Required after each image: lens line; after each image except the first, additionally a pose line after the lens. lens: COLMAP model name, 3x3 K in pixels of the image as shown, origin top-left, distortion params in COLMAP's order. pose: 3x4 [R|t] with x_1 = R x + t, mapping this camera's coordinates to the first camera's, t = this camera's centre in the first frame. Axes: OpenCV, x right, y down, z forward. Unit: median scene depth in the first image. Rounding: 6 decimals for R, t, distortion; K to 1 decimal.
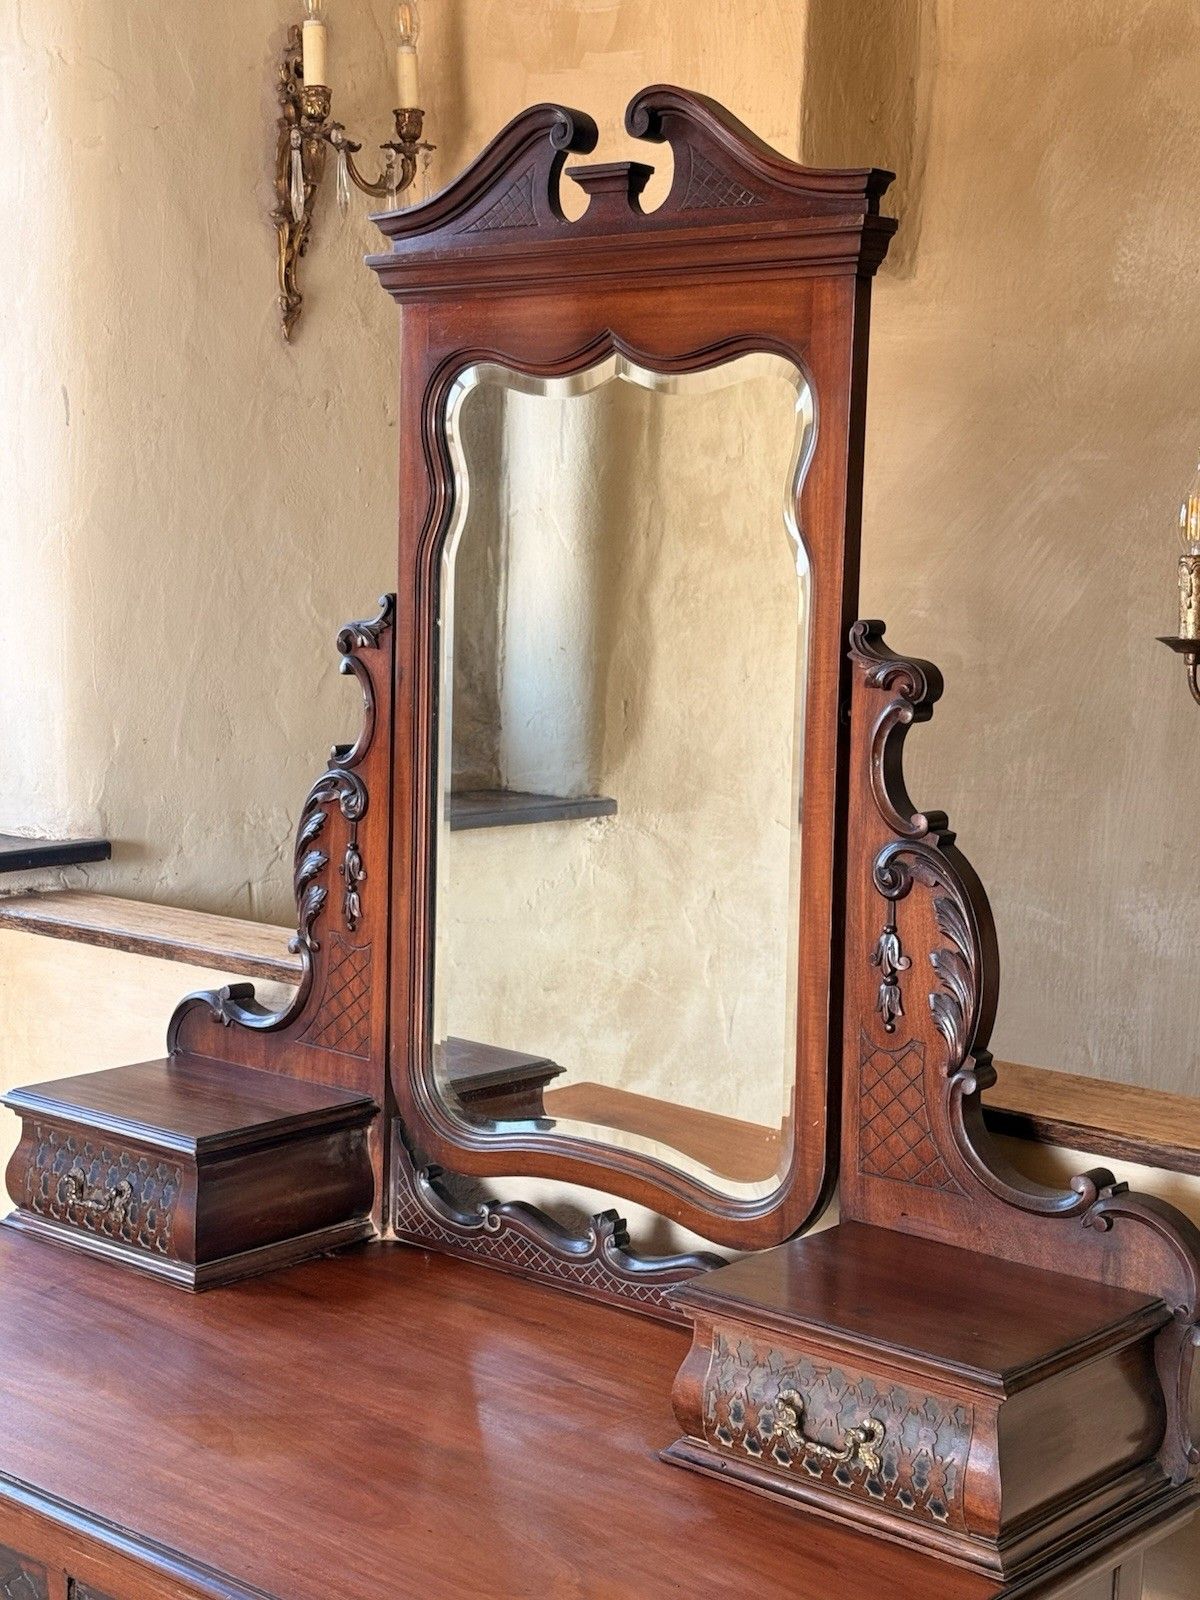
lens RADIAL K [[2455.4, 0, 593.4], [0, 2455.4, 786.6], [0, 0, 1]] dist [0.131894, 0.000000]
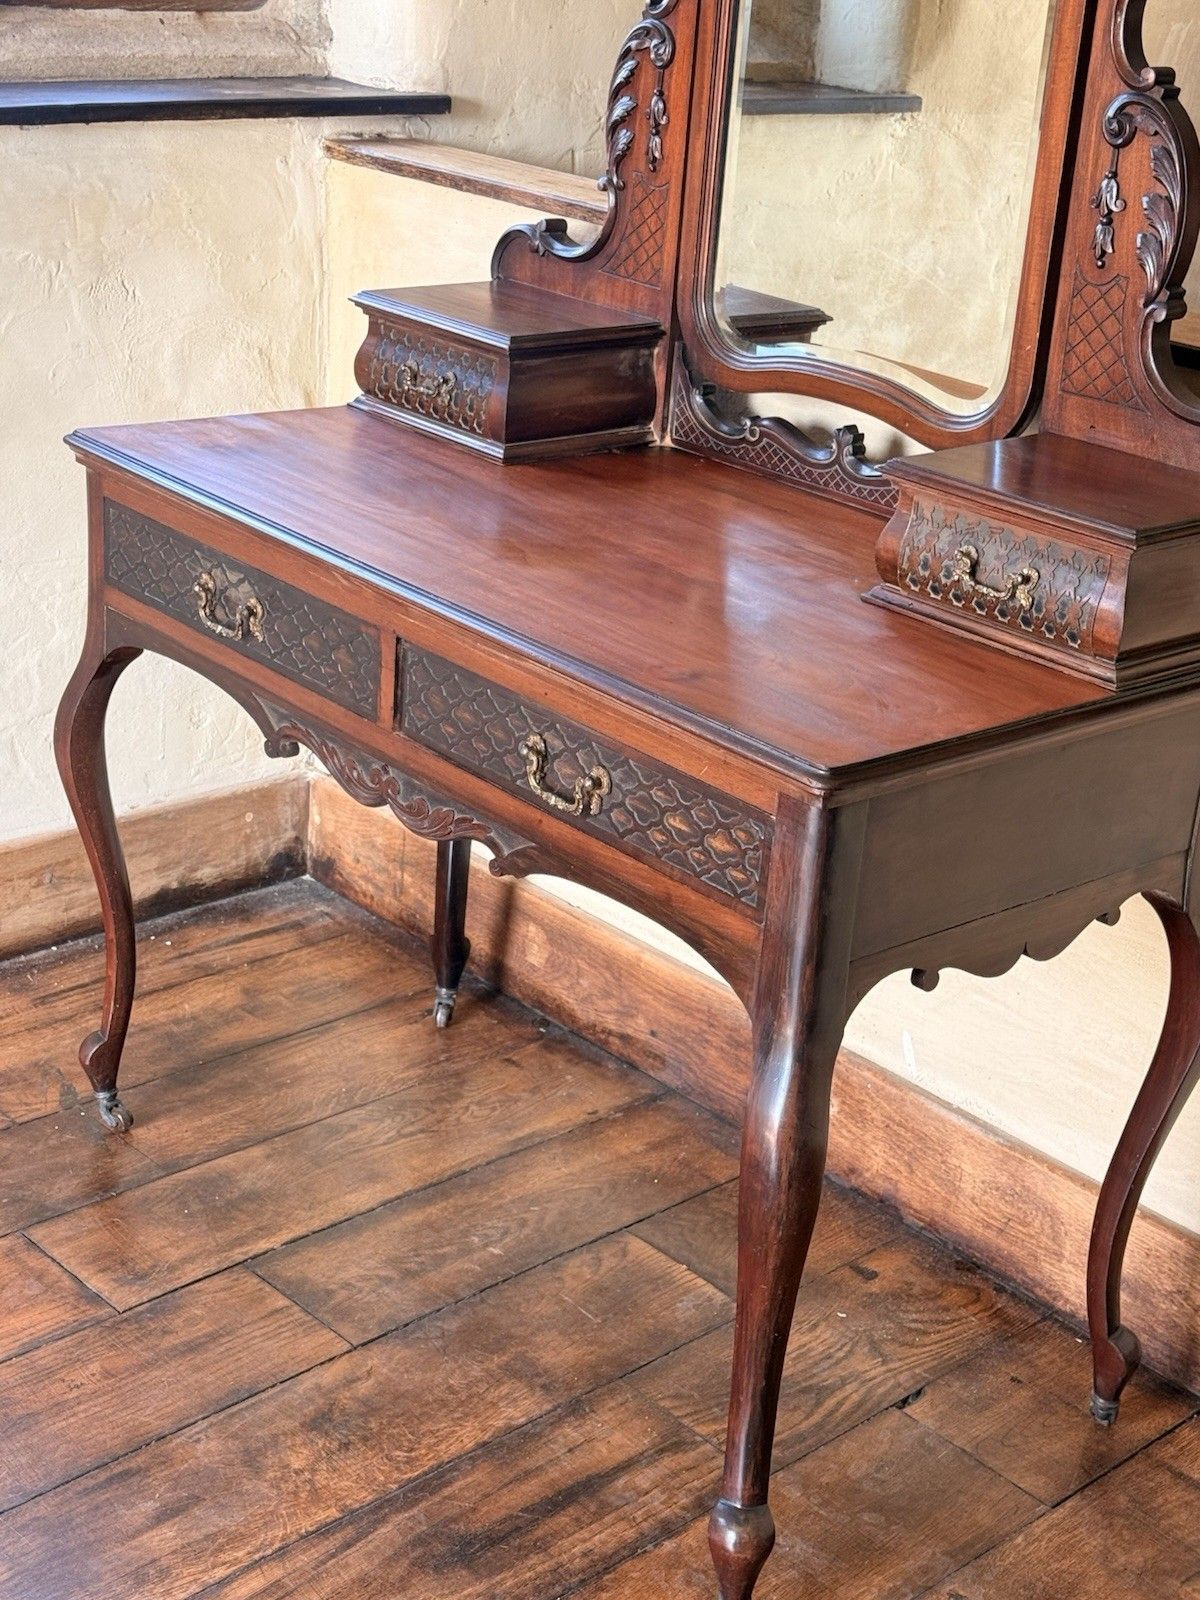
lens RADIAL K [[2455.4, 0, 592.9], [0, 2455.4, 808.1], [0, 0, 1]] dist [0.131894, 0.000000]
pose [[0.988191, 0.097344, -0.118331, 0.040346], [-0.063714, 0.963386, 0.260439, 0.046885], [0.139351, -0.249824, 0.958211, -0.185820]]
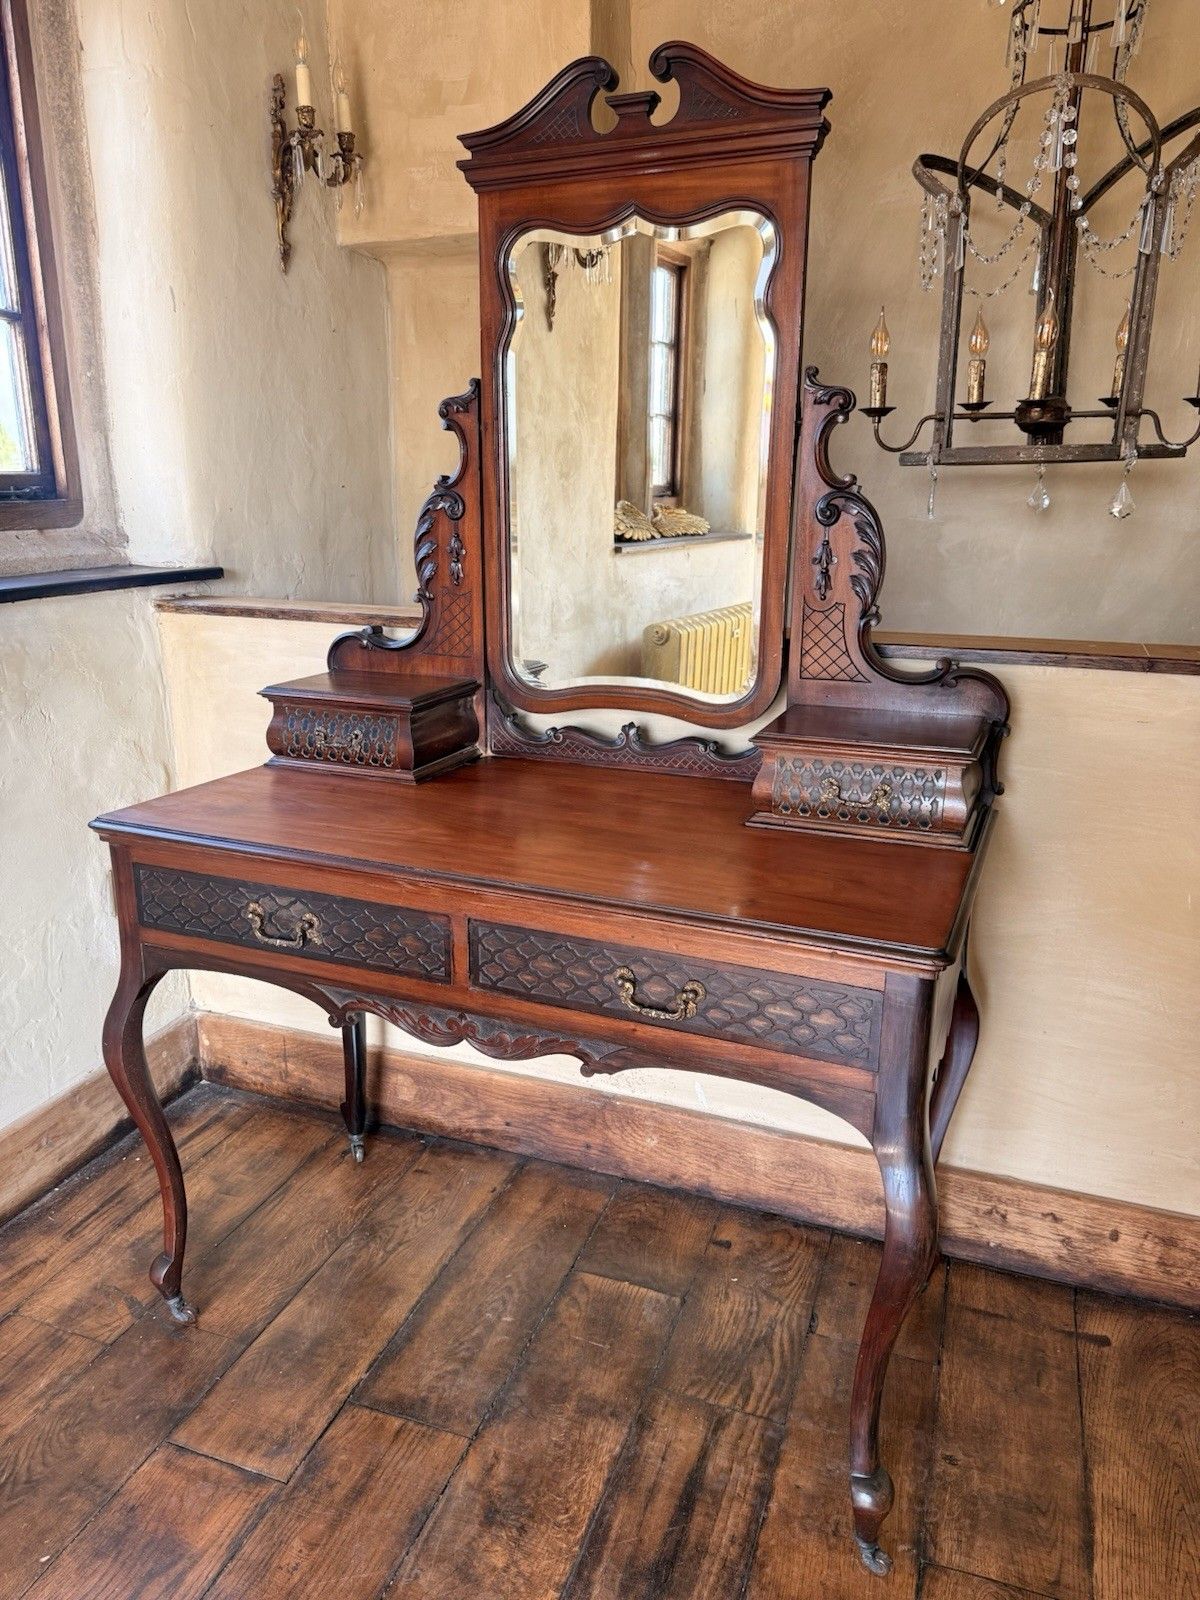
lens RADIAL K [[1133.9, 0, 595.5], [0, 1133.9, 803.4], [0, 0, 1]] dist [0.047849, -0.070169]
pose [[0.947746, -0.100029, 0.302937, -0.273988], [0.049484, 0.984173, 0.170159, 0.081761], [-0.315164, -0.146277, 0.937697, 0.184967]]
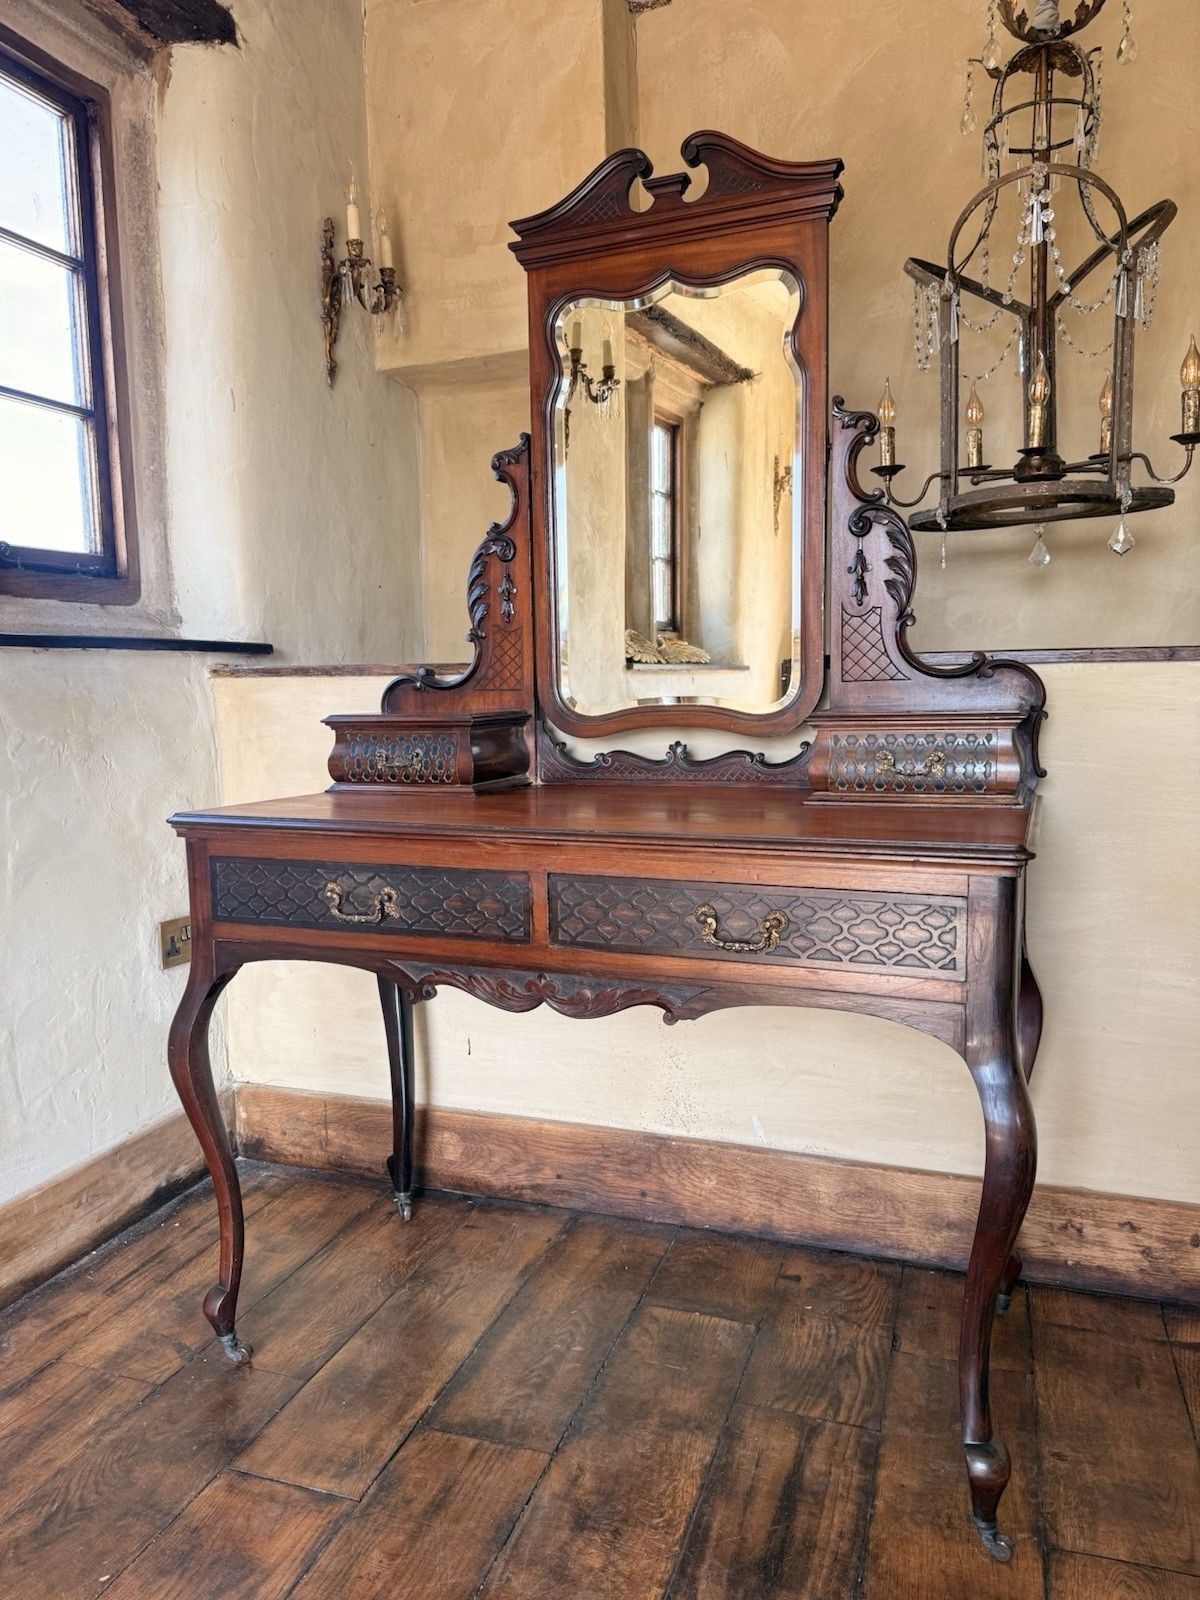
lens RADIAL K [[1133.9, 0, 601.1], [0, 1133.9, 803.8], [0, 0, 1]] dist [0.047849, -0.070169]
pose [[0.940370, -0.073842, 0.332041, -0.337417], [0.076189, 0.997076, 0.005965, 0.202826], [-0.331510, 0.019688, 0.943246, 0.168905]]
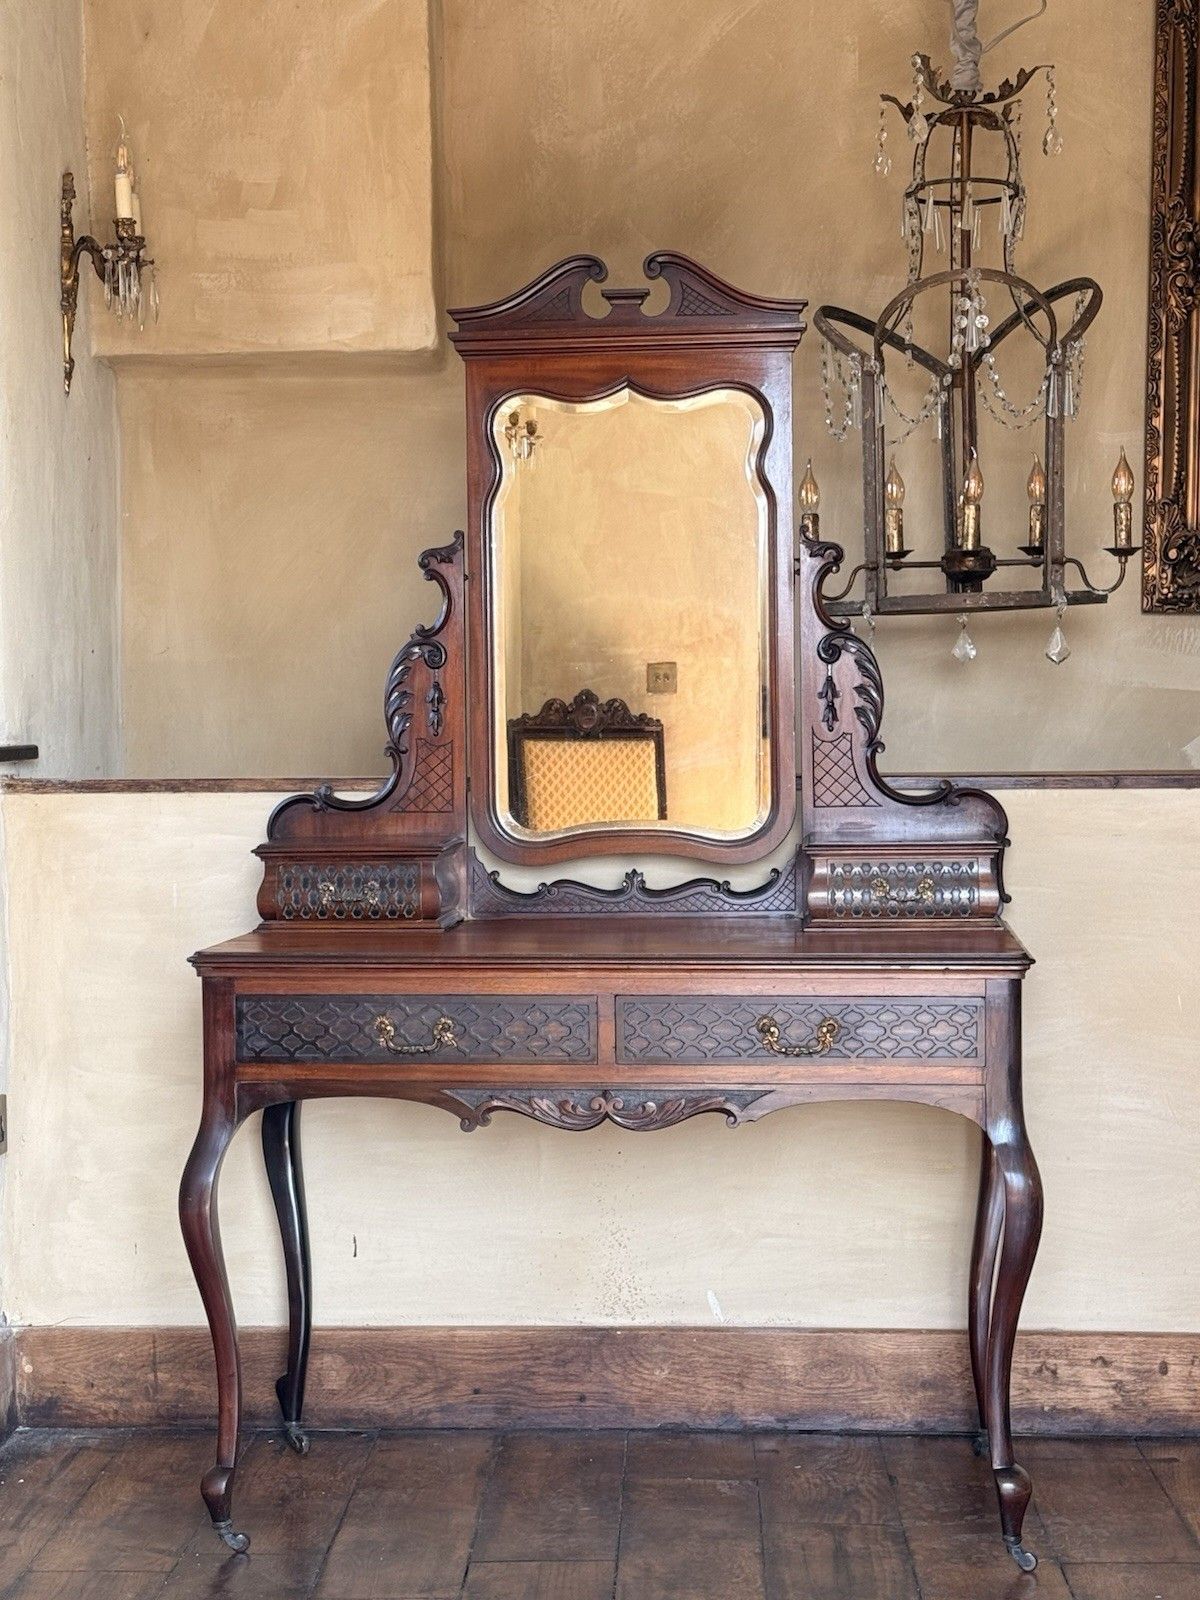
lens RADIAL K [[2708.8, 0, 604.0], [0, 2708.8, 802.6], [0, 0, 1]] dist [0.138883, 0.000000]
pose [[0.801577, -0.053306, 0.595510, -1.125849], [0.095676, 0.994618, -0.039753, 0.191650], [-0.590186, 0.088841, 0.802364, -0.540296]]
